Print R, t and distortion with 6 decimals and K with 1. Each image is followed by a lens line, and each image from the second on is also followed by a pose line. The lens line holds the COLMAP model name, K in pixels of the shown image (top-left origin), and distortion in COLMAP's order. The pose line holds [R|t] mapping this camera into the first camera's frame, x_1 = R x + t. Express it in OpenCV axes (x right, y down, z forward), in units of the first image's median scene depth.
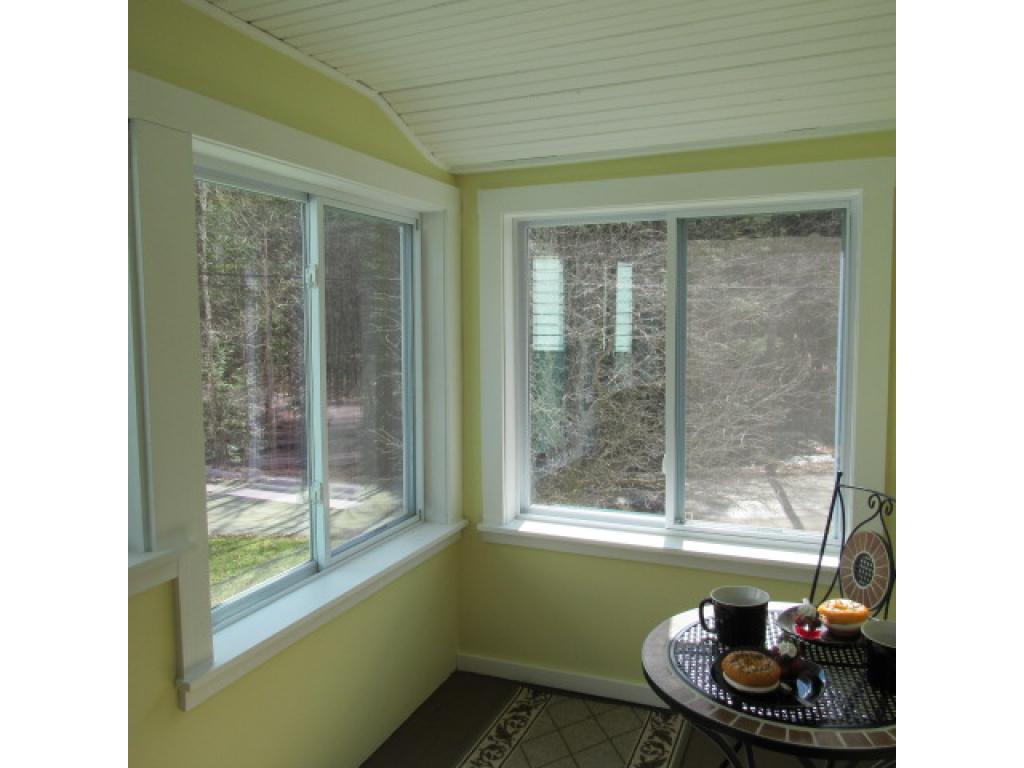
lens RADIAL K [[726.2, 0, 512.0], [0, 726.2, 384.0], [0, 0, 1]] dist [-0.030058, -0.000436]
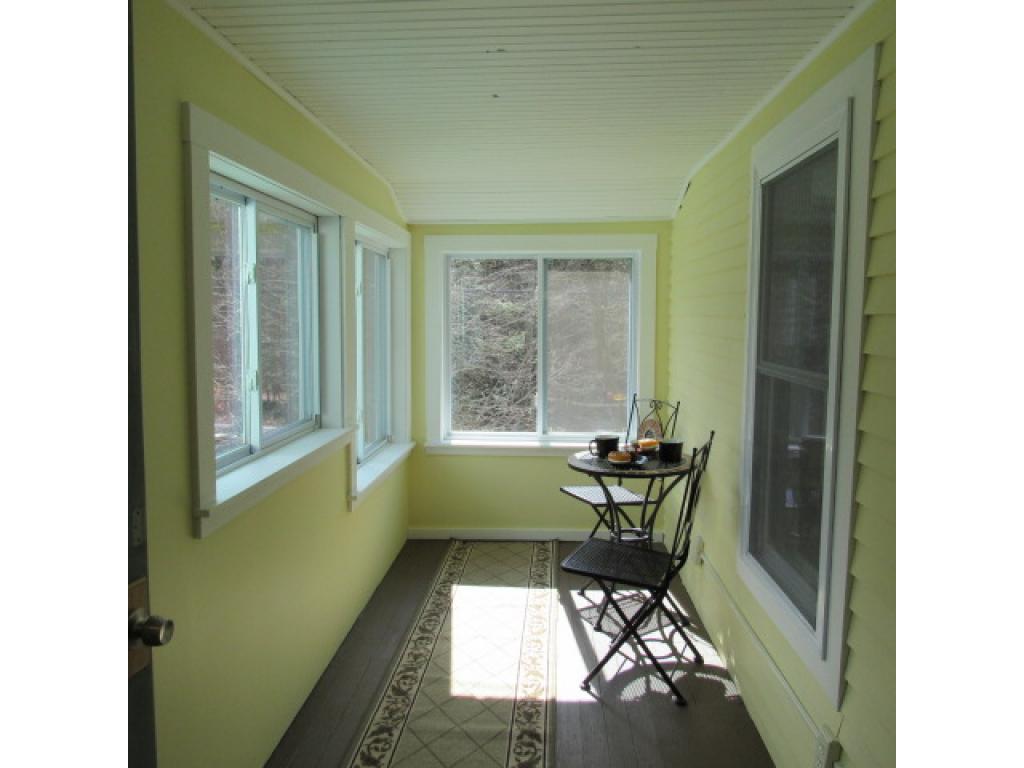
lens RADIAL K [[713.3, 0, 512.0], [0, 713.3, 384.0], [0, 0, 1]] dist [0.000826, -0.000200]
pose [[0.945458, -0.020657, 0.325088, -0.398618], [0.019353, 0.999786, 0.007245, 0.059449], [-0.325168, -0.000558, 0.945656, -0.591765]]
